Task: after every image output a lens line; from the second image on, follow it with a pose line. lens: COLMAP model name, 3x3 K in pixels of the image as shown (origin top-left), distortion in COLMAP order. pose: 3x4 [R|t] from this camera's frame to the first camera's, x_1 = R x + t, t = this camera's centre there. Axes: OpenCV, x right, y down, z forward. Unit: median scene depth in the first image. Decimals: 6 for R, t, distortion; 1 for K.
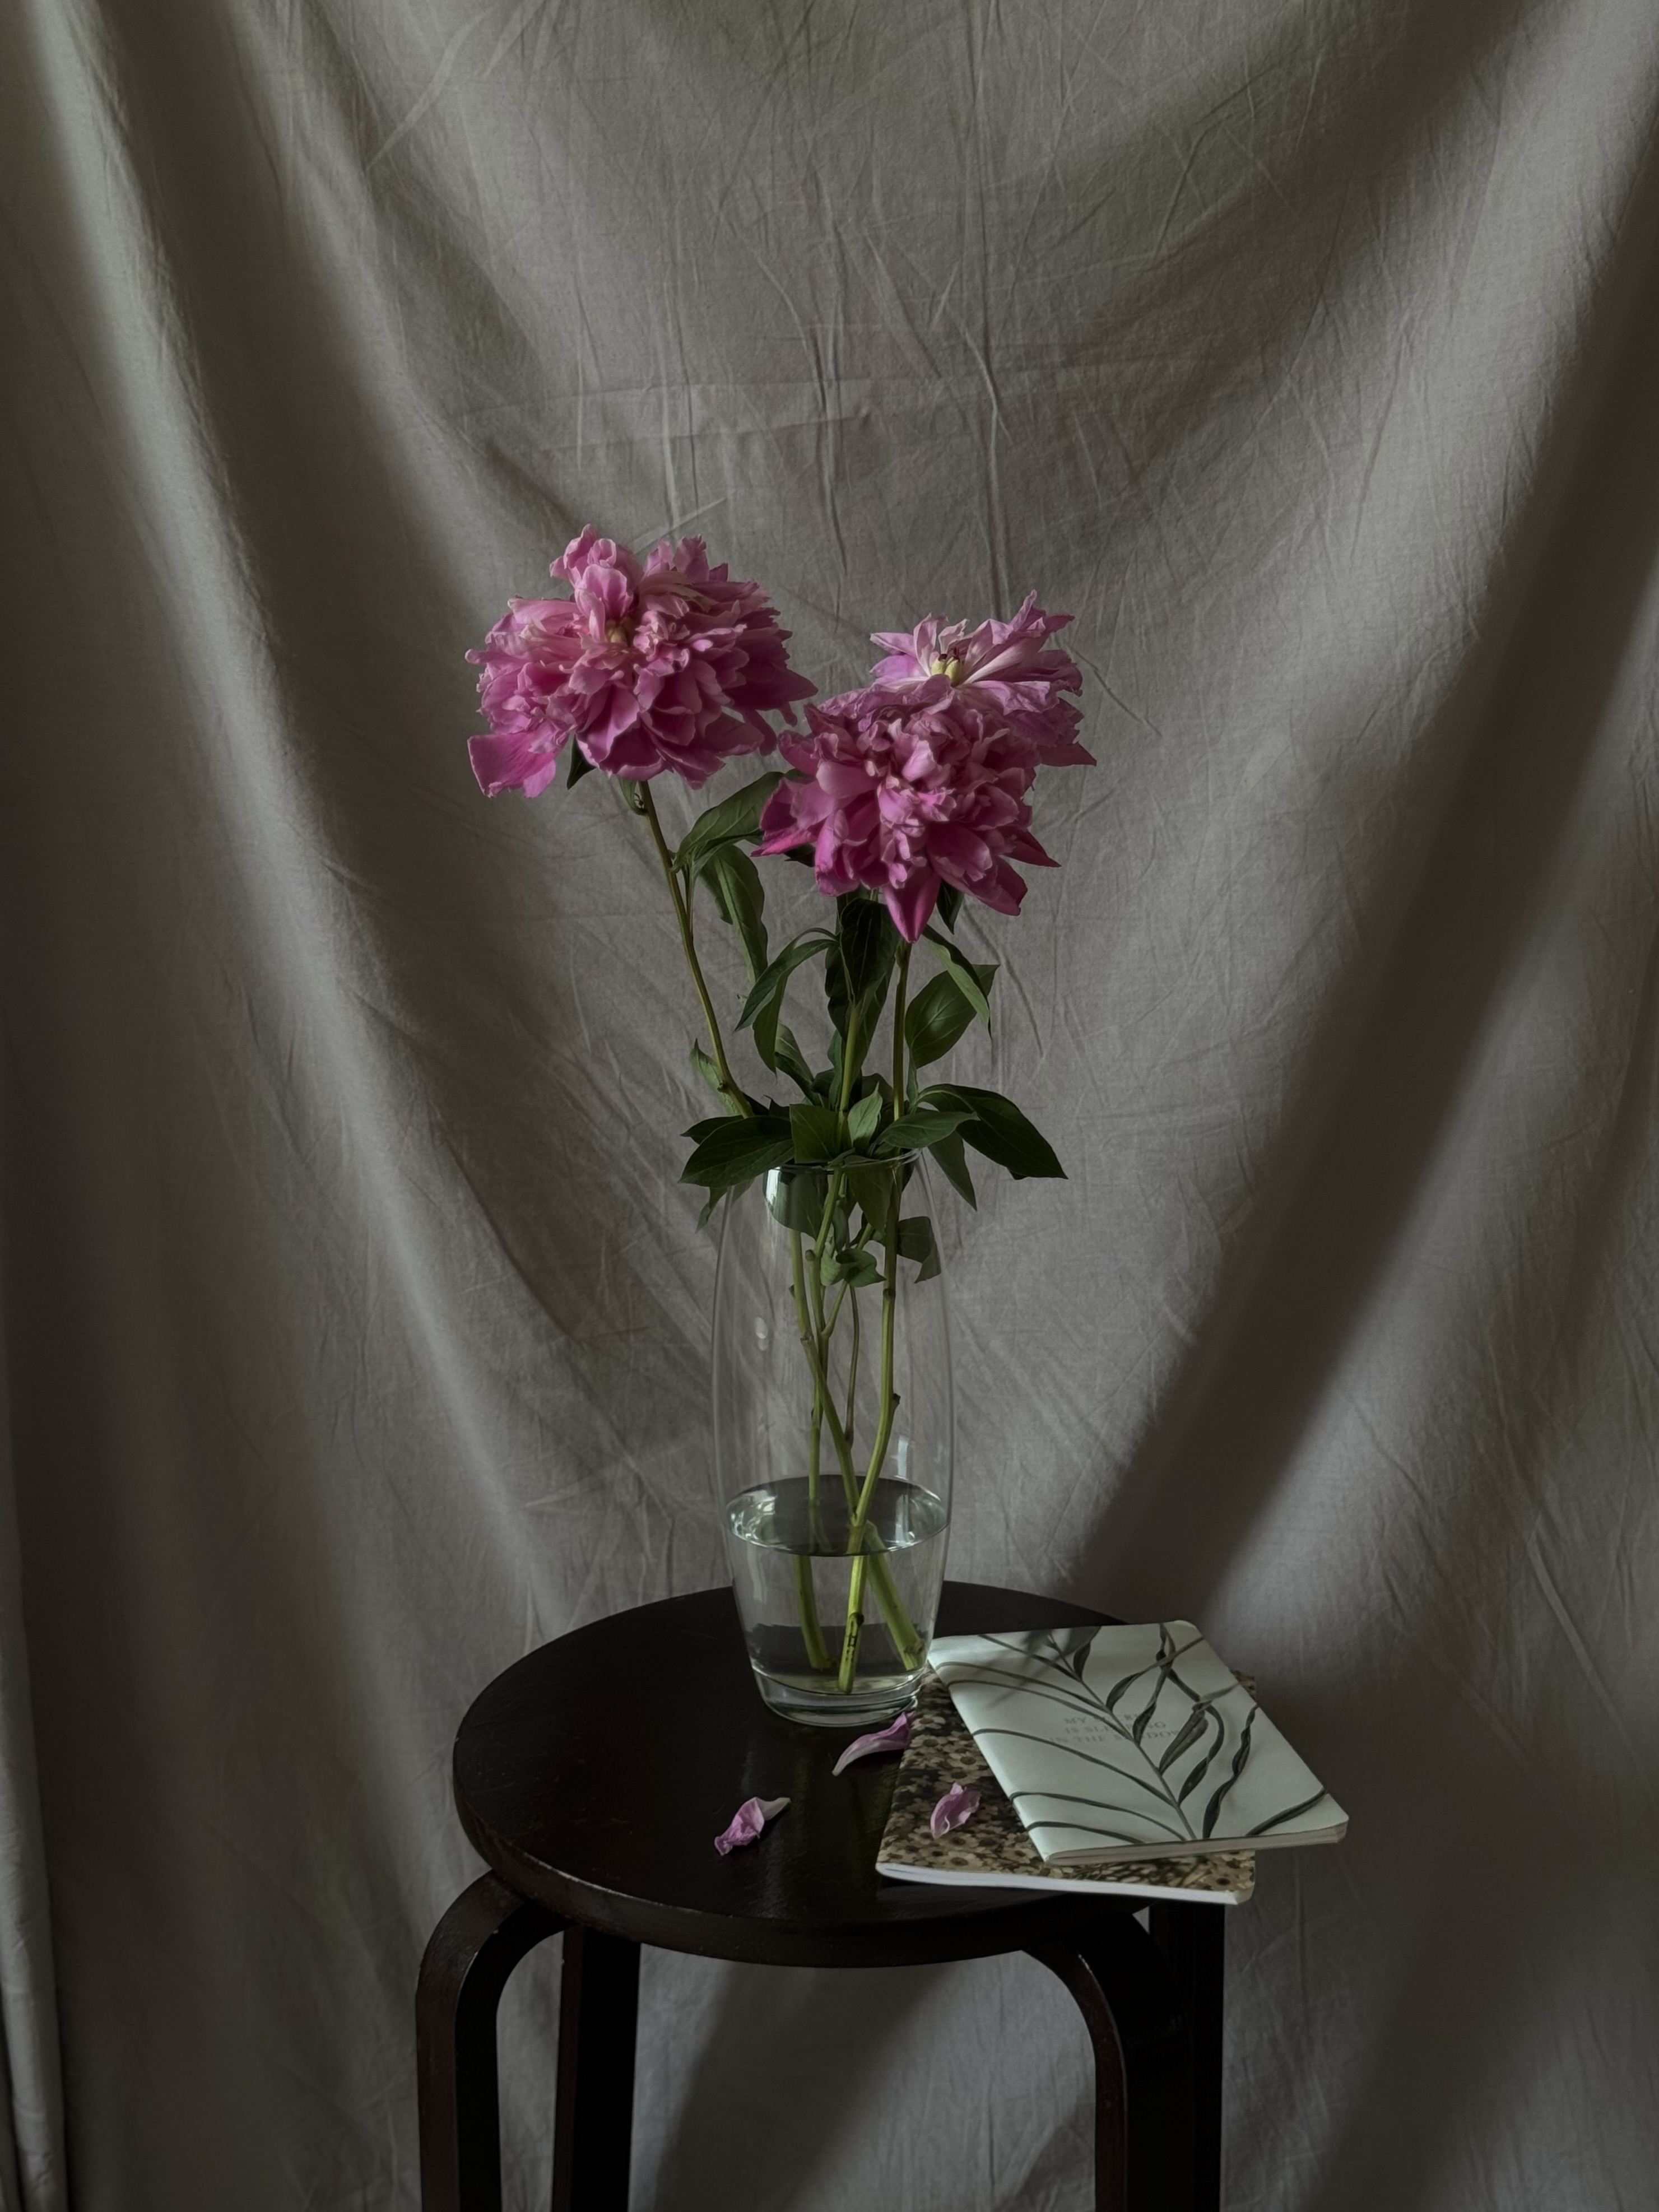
lens RADIAL K [[2662.9, 0, 829.5], [0, 2662.9, 1106.0], [0, 0, 1]] dist [0.080629, 0.015726]
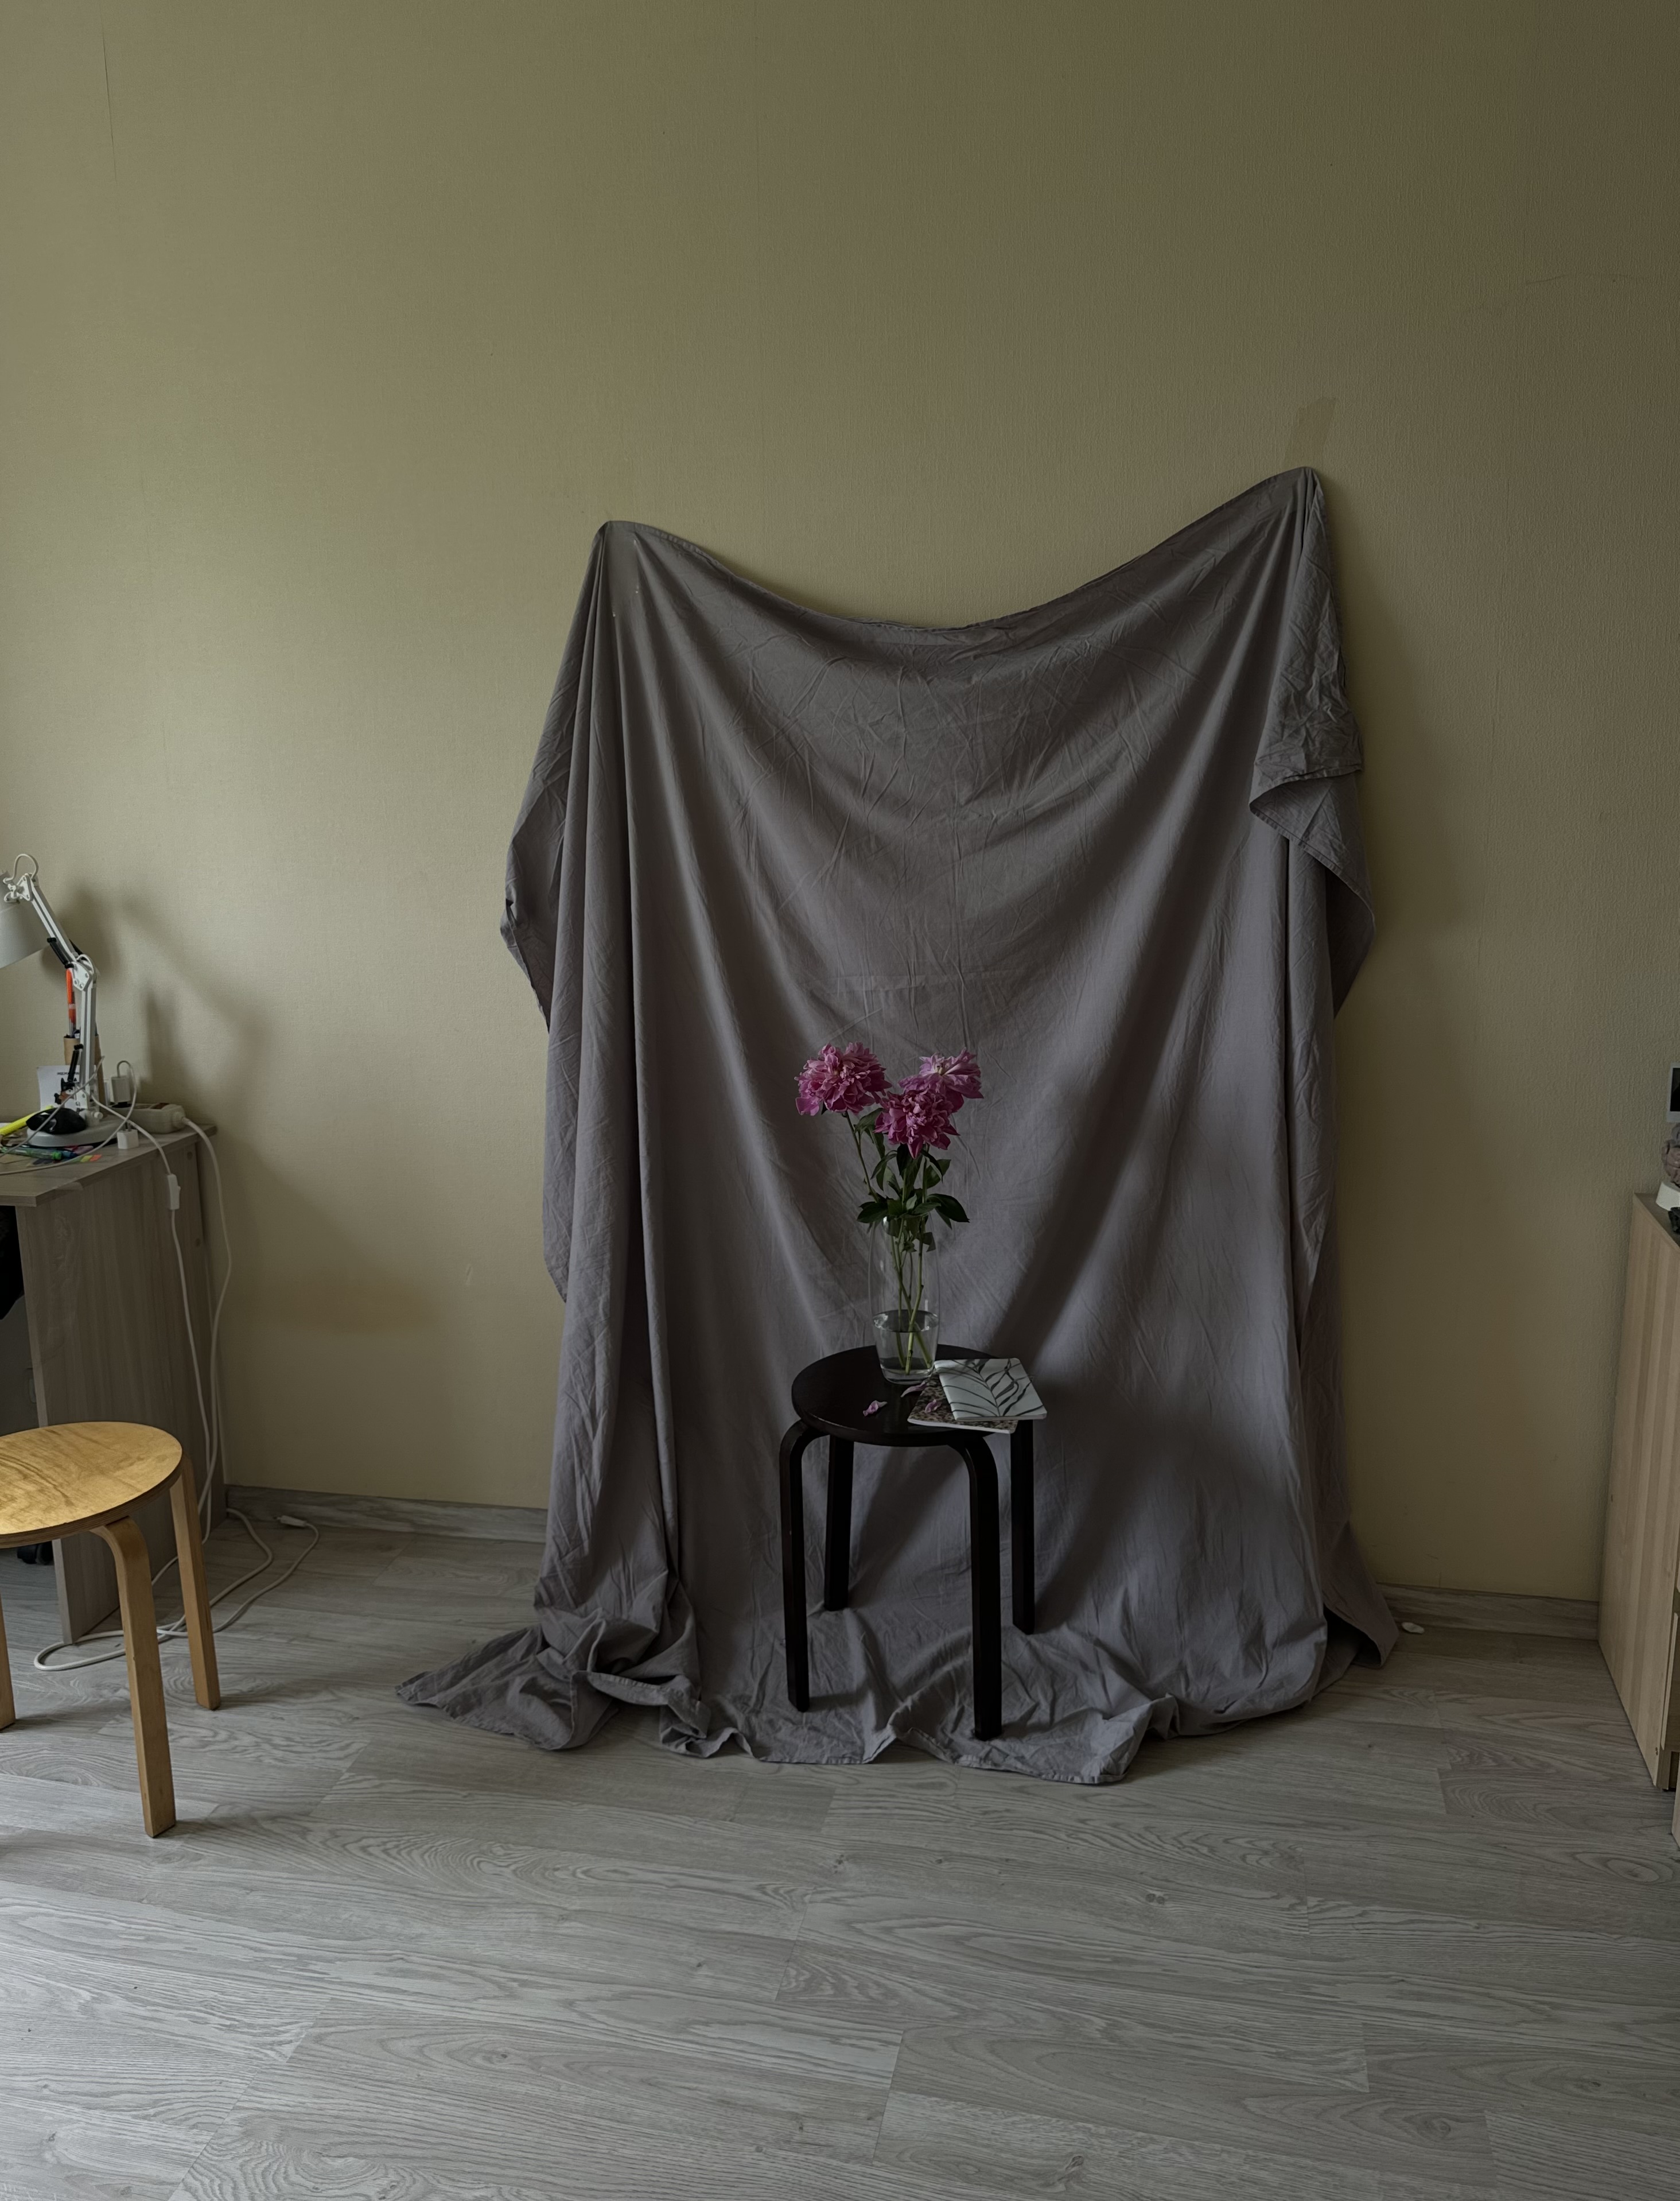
lens RADIAL K [[1506.5, 0, 840.0], [0, 1506.5, 1100.5], [0, 0, 1]] dist [0.003066, 0.000175]
pose [[0.988586, 0.012518, -0.150139, 0.198187], [-0.015702, 0.999676, -0.020041, -0.081750], [0.149839, 0.022169, 0.988462, -0.866777]]
